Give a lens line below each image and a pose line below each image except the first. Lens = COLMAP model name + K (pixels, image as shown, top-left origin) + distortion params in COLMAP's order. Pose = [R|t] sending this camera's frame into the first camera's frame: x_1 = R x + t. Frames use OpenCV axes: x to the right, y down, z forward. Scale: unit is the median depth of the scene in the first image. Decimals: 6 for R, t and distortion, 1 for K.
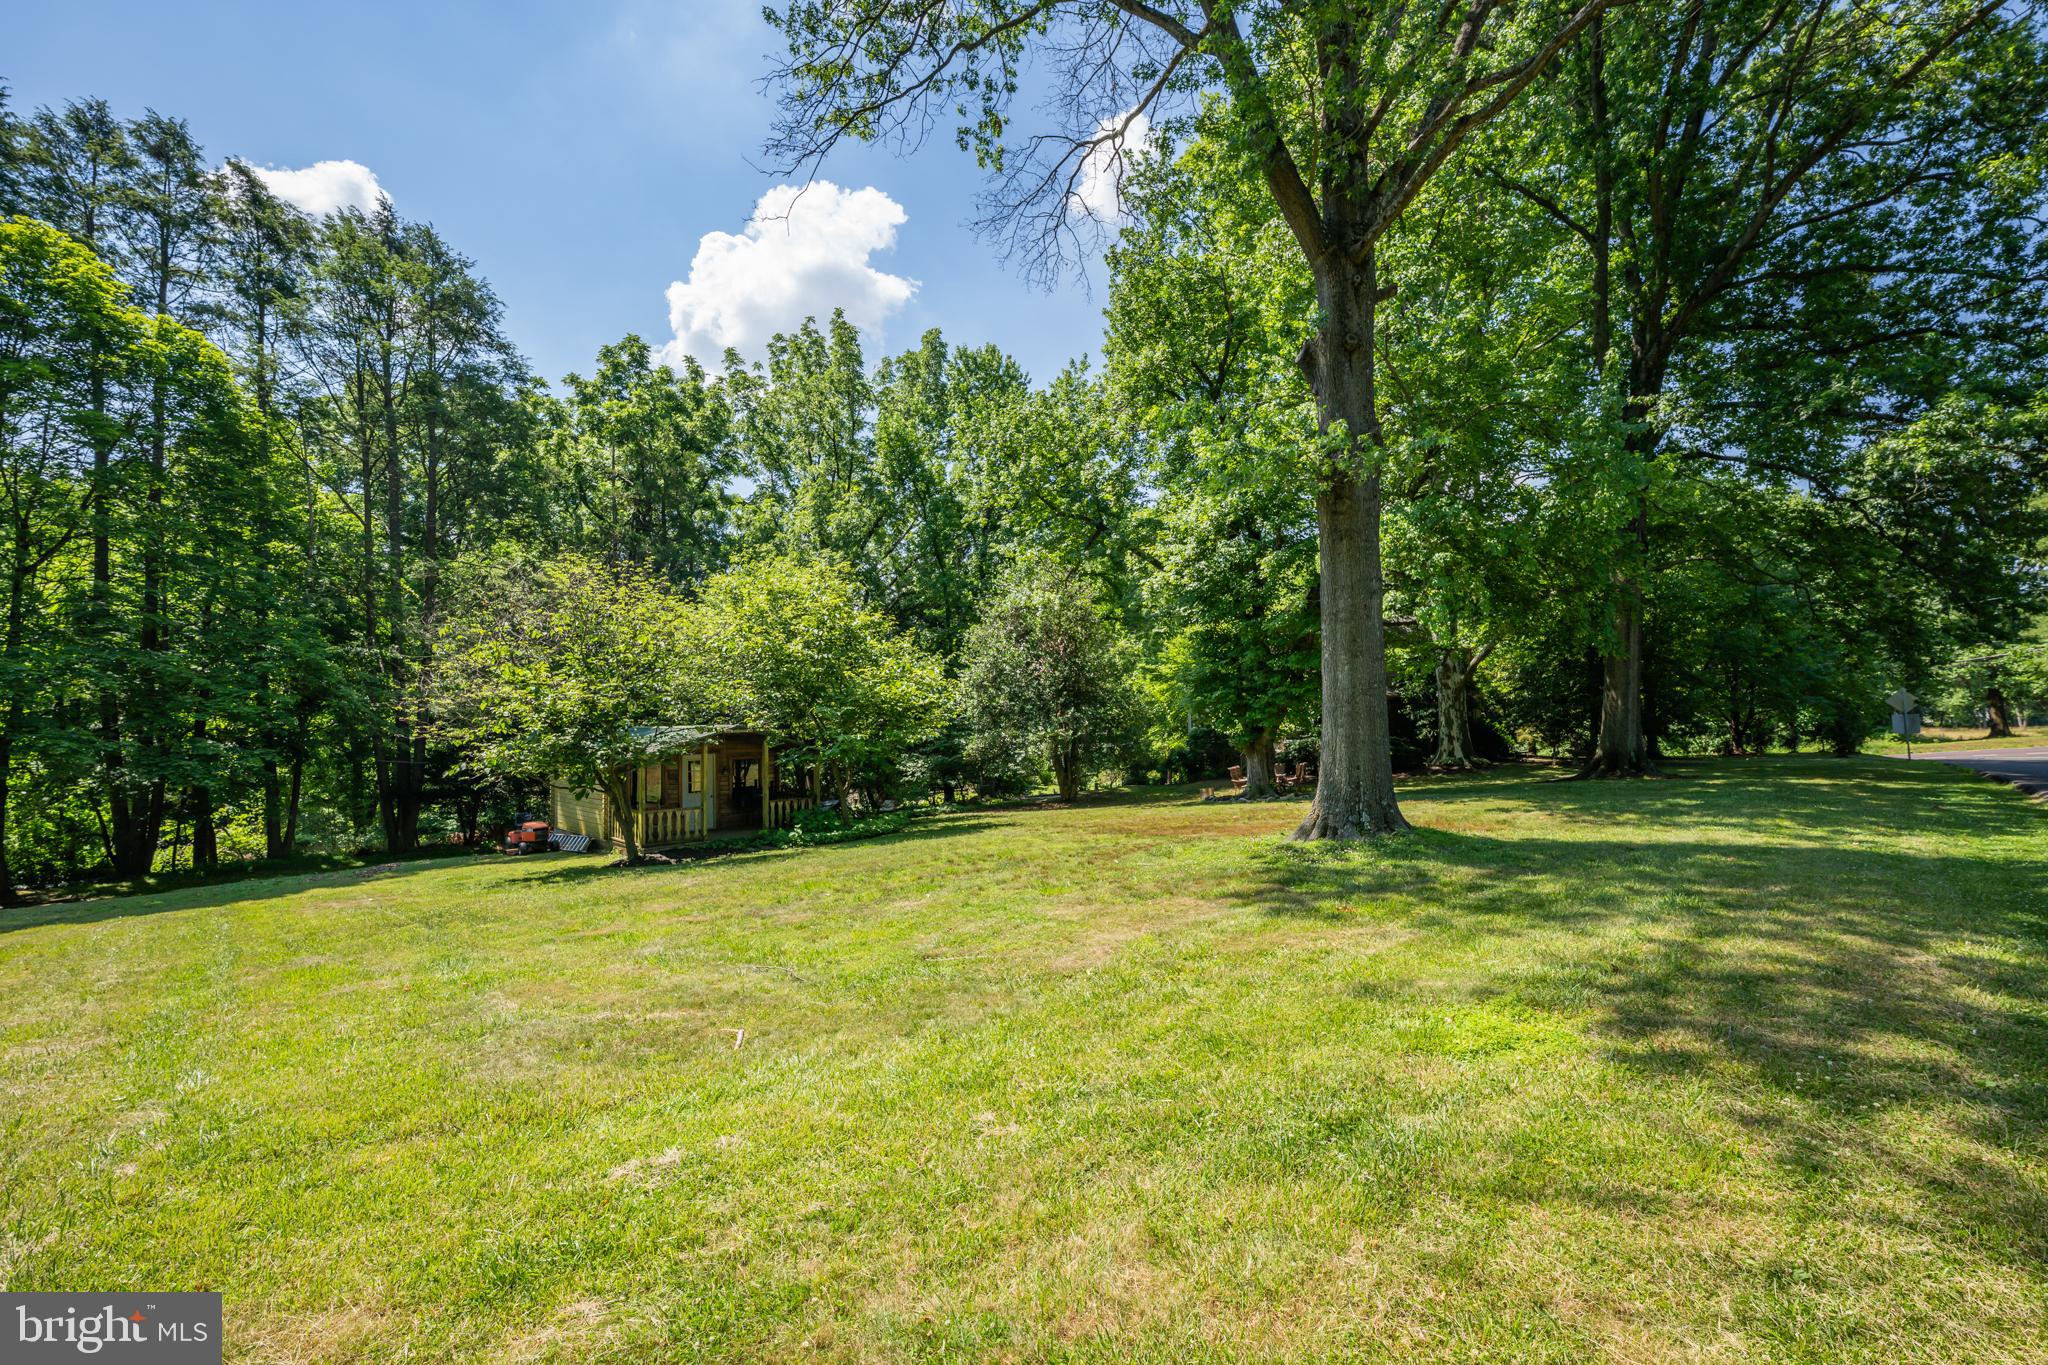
lens RADIAL K [[877.2, 0, 1022.8], [0, 877.2, 692.7], [0, 0, 1]] dist [0.000766, 0.000011]
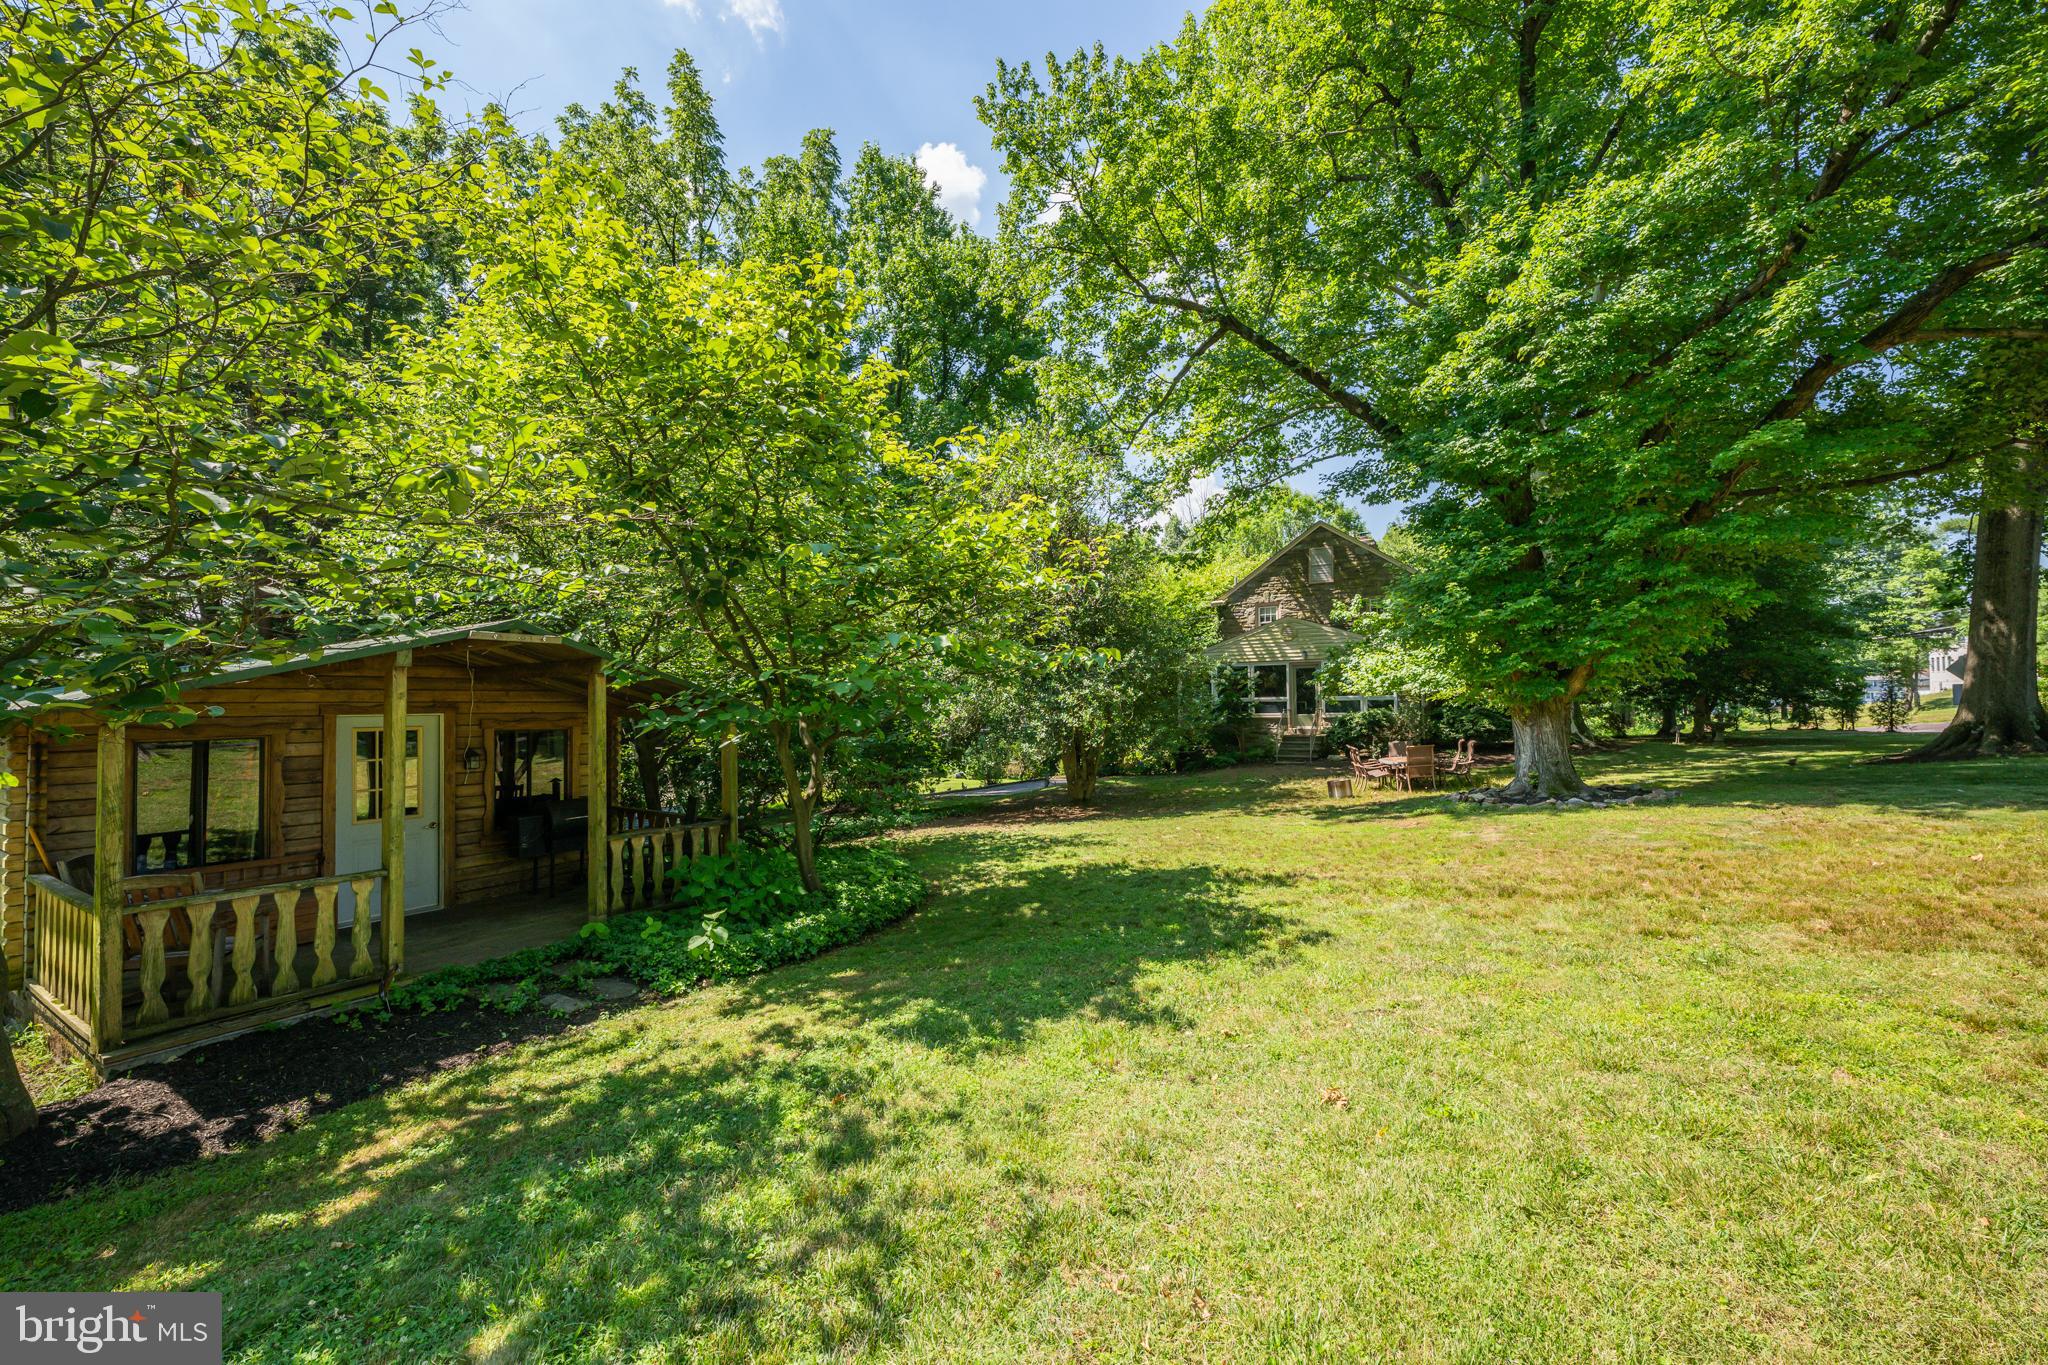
lens RADIAL K [[818.2, 0, 1028.4], [0, 818.2, 680.6], [0, 0, 1]] dist [-0.001448, -0.000026]
pose [[0.965543, 0.004706, 0.260202, -0.143443], [-0.002729, 0.999965, -0.007958, 0.042344], [-0.260230, 0.006973, 0.965521, 0.428022]]
